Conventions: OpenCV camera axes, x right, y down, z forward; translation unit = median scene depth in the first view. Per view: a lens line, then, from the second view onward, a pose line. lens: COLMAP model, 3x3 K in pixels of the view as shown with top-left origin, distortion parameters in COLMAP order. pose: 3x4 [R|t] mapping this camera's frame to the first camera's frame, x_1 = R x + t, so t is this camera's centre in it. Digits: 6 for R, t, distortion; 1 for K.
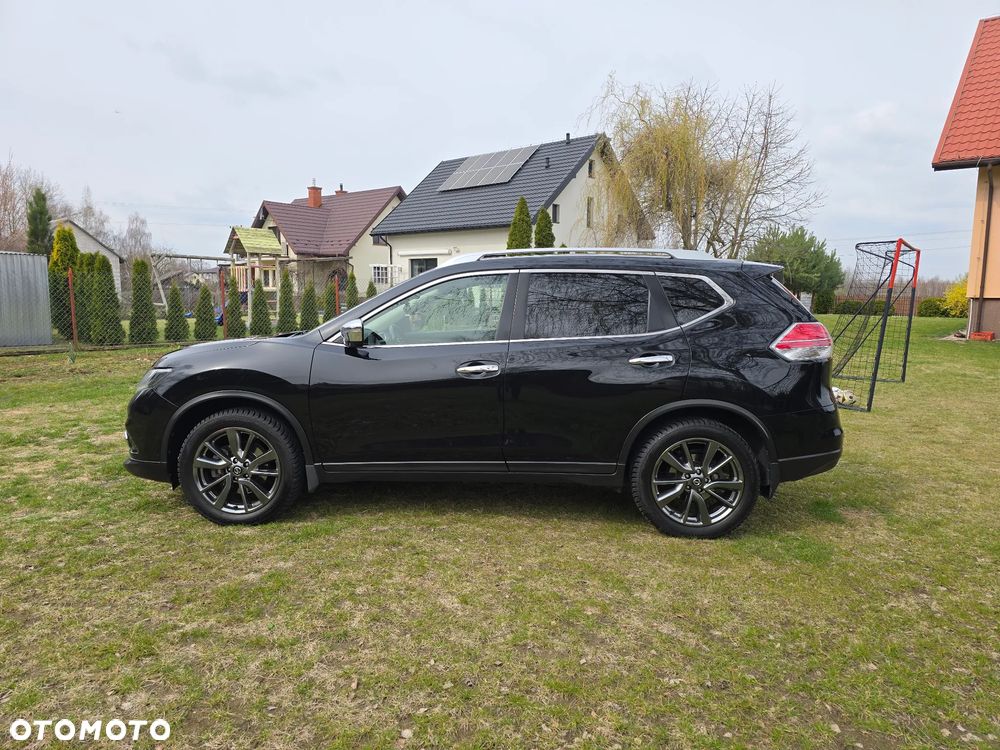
lens RADIAL K [[664.6, 0, 493.0], [0, 664.6, 371.2], [0, 0, 1]] dist [0.065543, -0.065675]
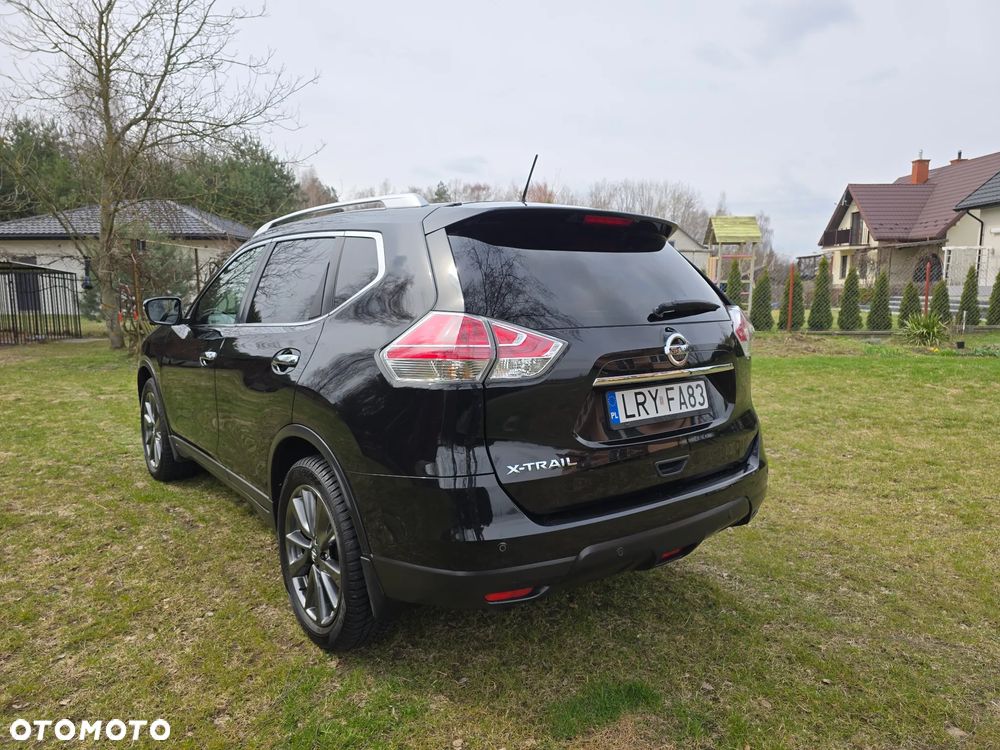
lens RADIAL K [[667.3, 0, 510.1], [0, 667.3, 375.5], [0, 0, 1]] dist [0.030003, -0.002215]
pose [[0.656613, 0.091425, -0.748666, 0.801053], [-0.080924, 0.995436, 0.050585, -0.047672], [0.749874, 0.027370, 0.661015, 0.632677]]
